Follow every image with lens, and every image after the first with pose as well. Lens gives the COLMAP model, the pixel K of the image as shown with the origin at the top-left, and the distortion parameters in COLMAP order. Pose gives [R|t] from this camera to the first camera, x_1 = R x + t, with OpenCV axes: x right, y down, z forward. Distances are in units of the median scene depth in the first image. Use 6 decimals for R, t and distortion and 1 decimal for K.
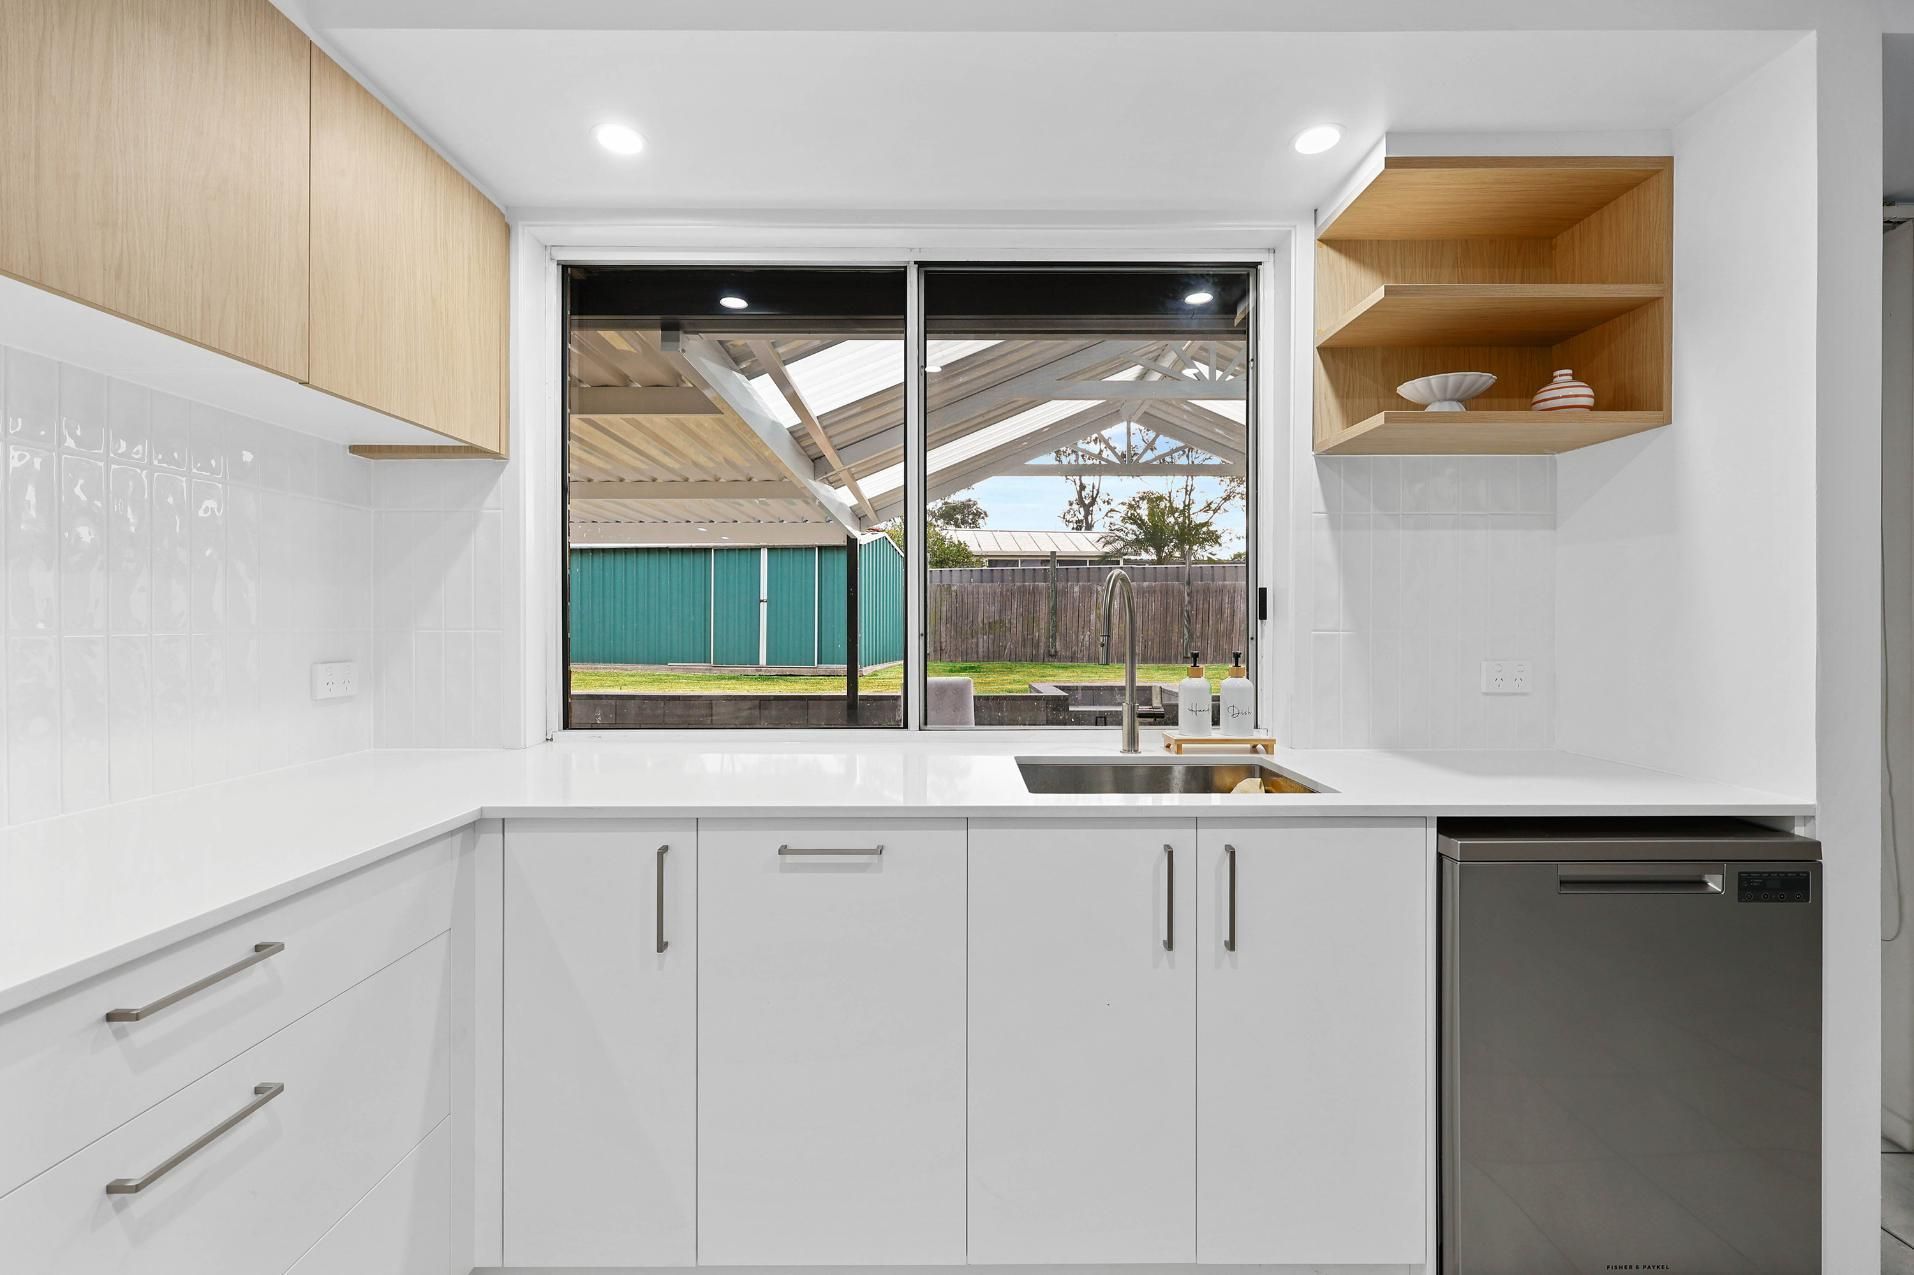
lens RADIAL K [[804.7, 0, 964.2], [0, 804.7, 626.9], [0, 0, 1]] dist [0.000582, -0.000225]
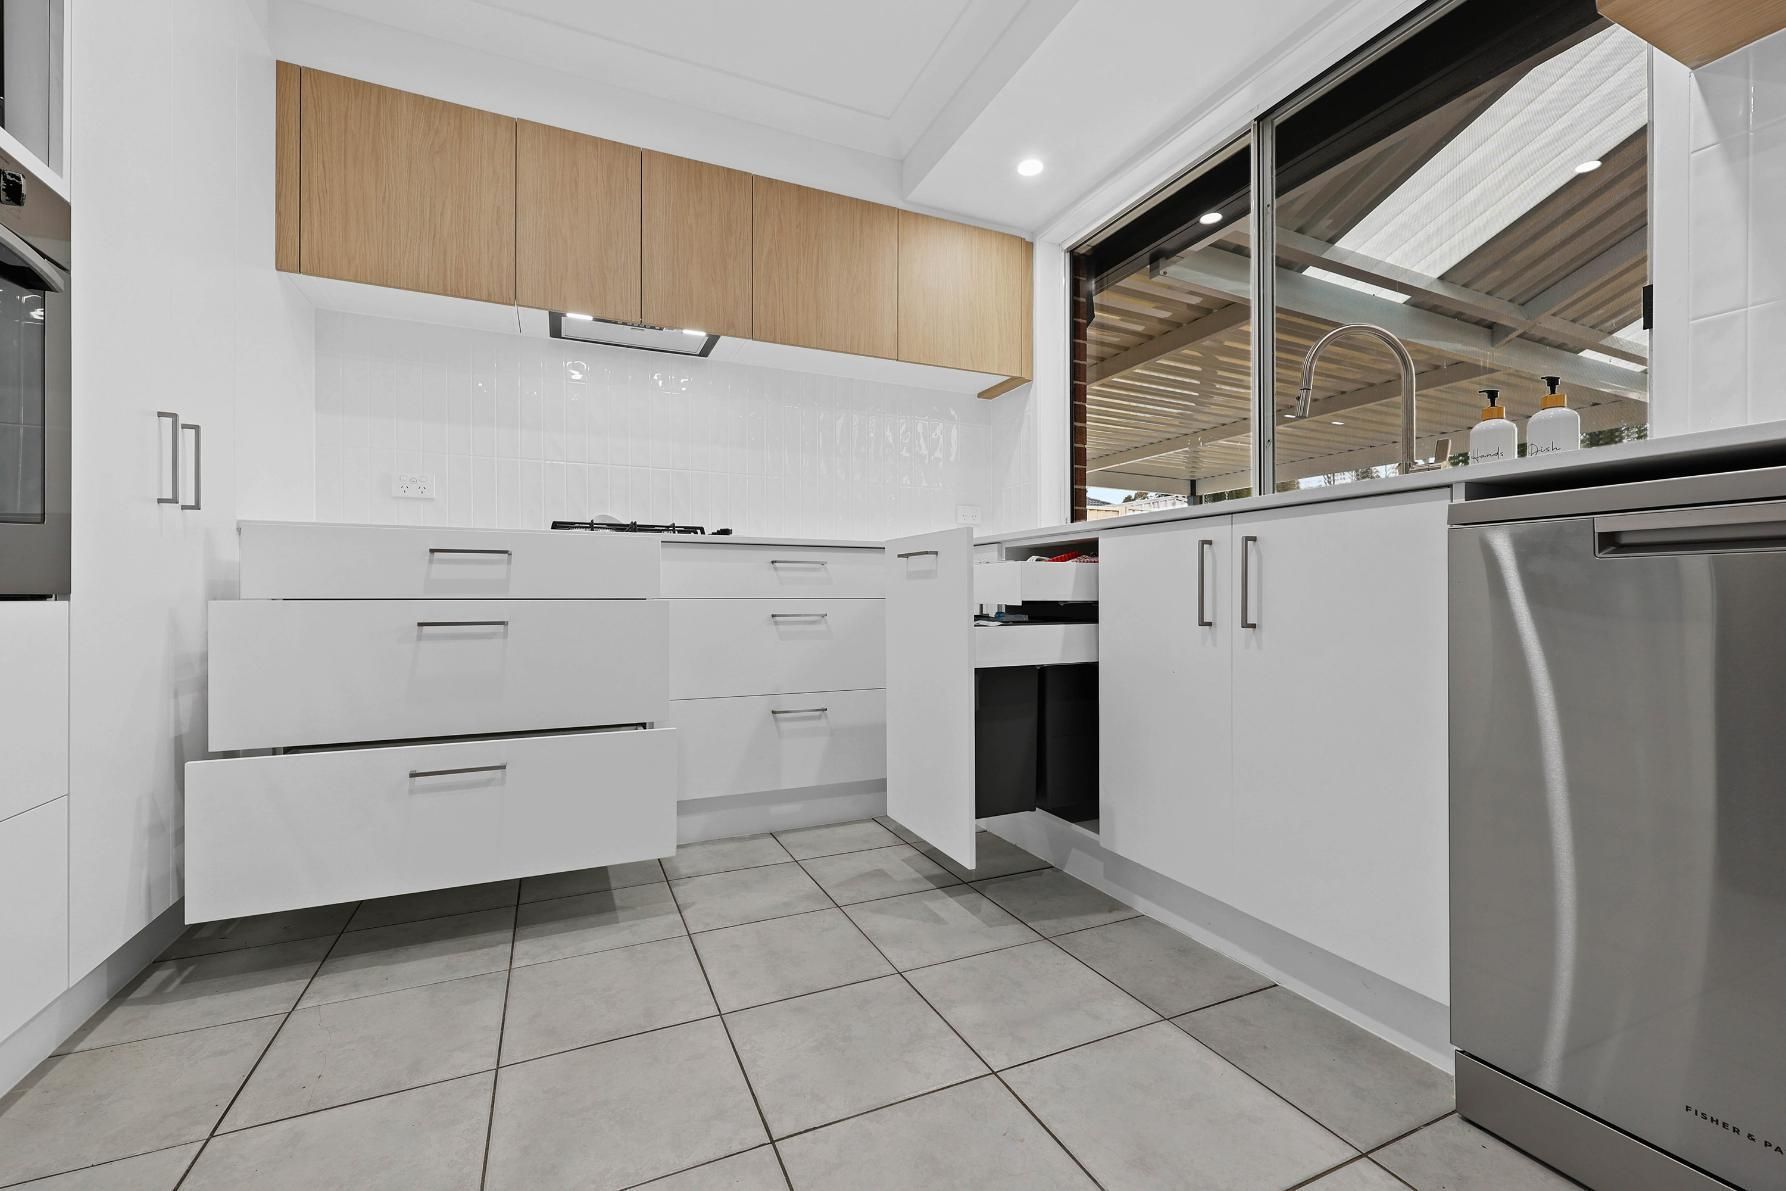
lens RADIAL K [[745.7, 0, 897.4], [0, 745.7, 595.8], [0, 0, 1]] dist [0.001711, -0.000370]
pose [[0.405830, -0.002833, -0.913944, 0.824456], [-0.003207, 0.999985, -0.004524, 0.278042], [0.913943, 0.004767, 0.405815, 0.109502]]
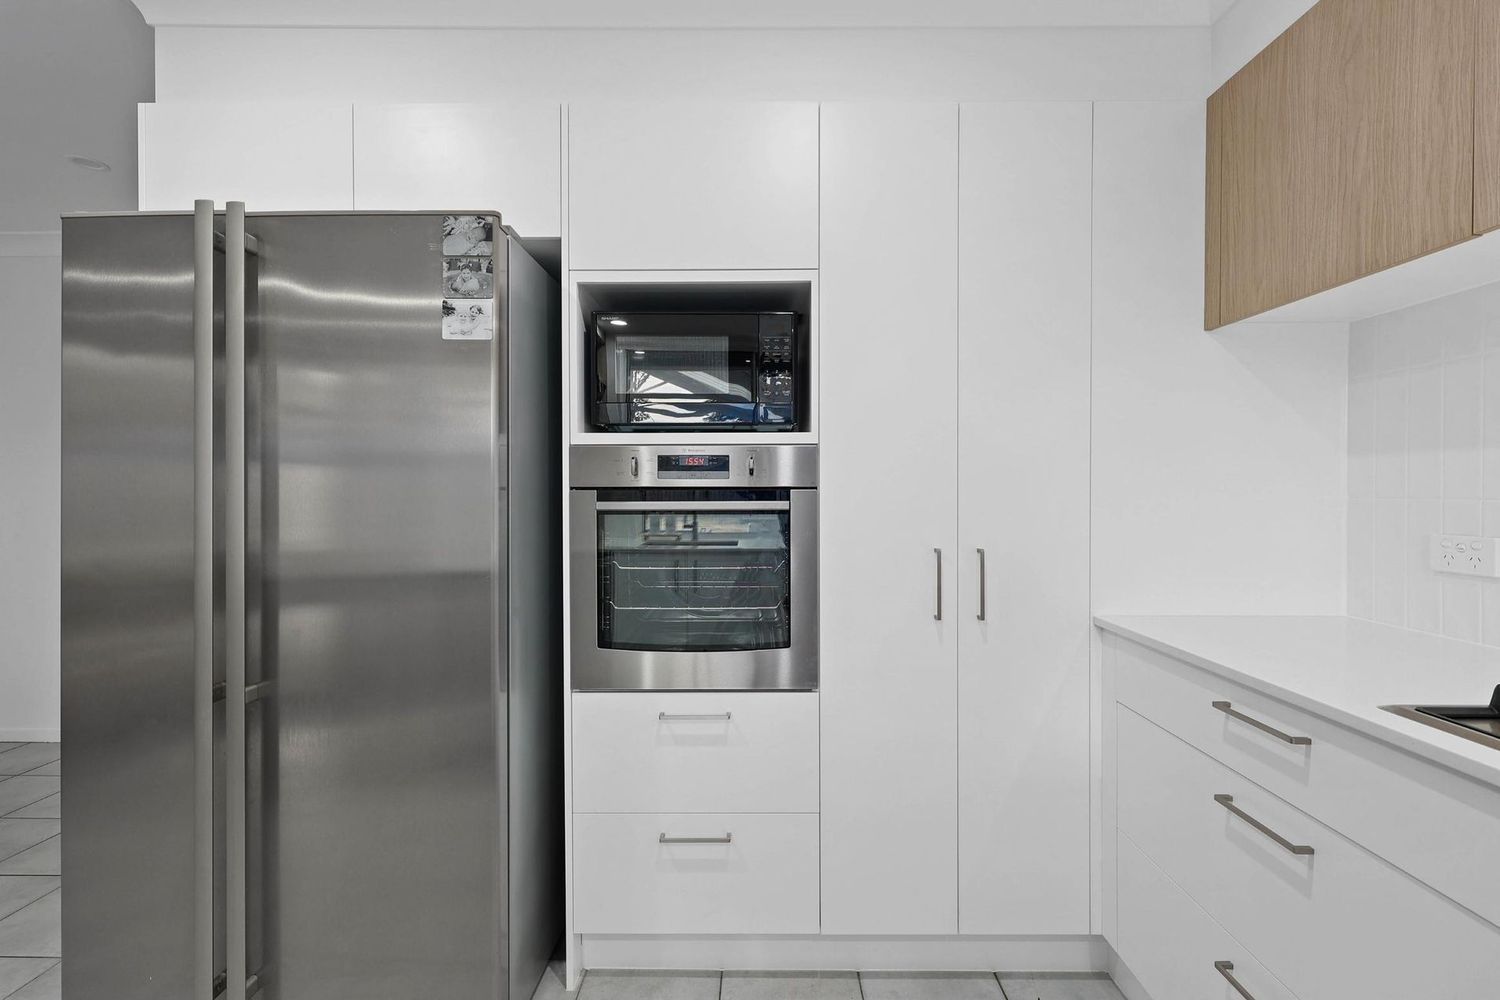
lens RADIAL K [[626.3, 0, 753.7], [0, 626.3, 500.2], [0, 0, 1]] dist [0.001711, -0.000370]
pose [[-0.999839, -0.001176, 0.017925, 0.010523], [-0.000900, 0.999881, 0.015376, -0.000669], [-0.017941, 0.015357, -0.999721, 0.583666]]
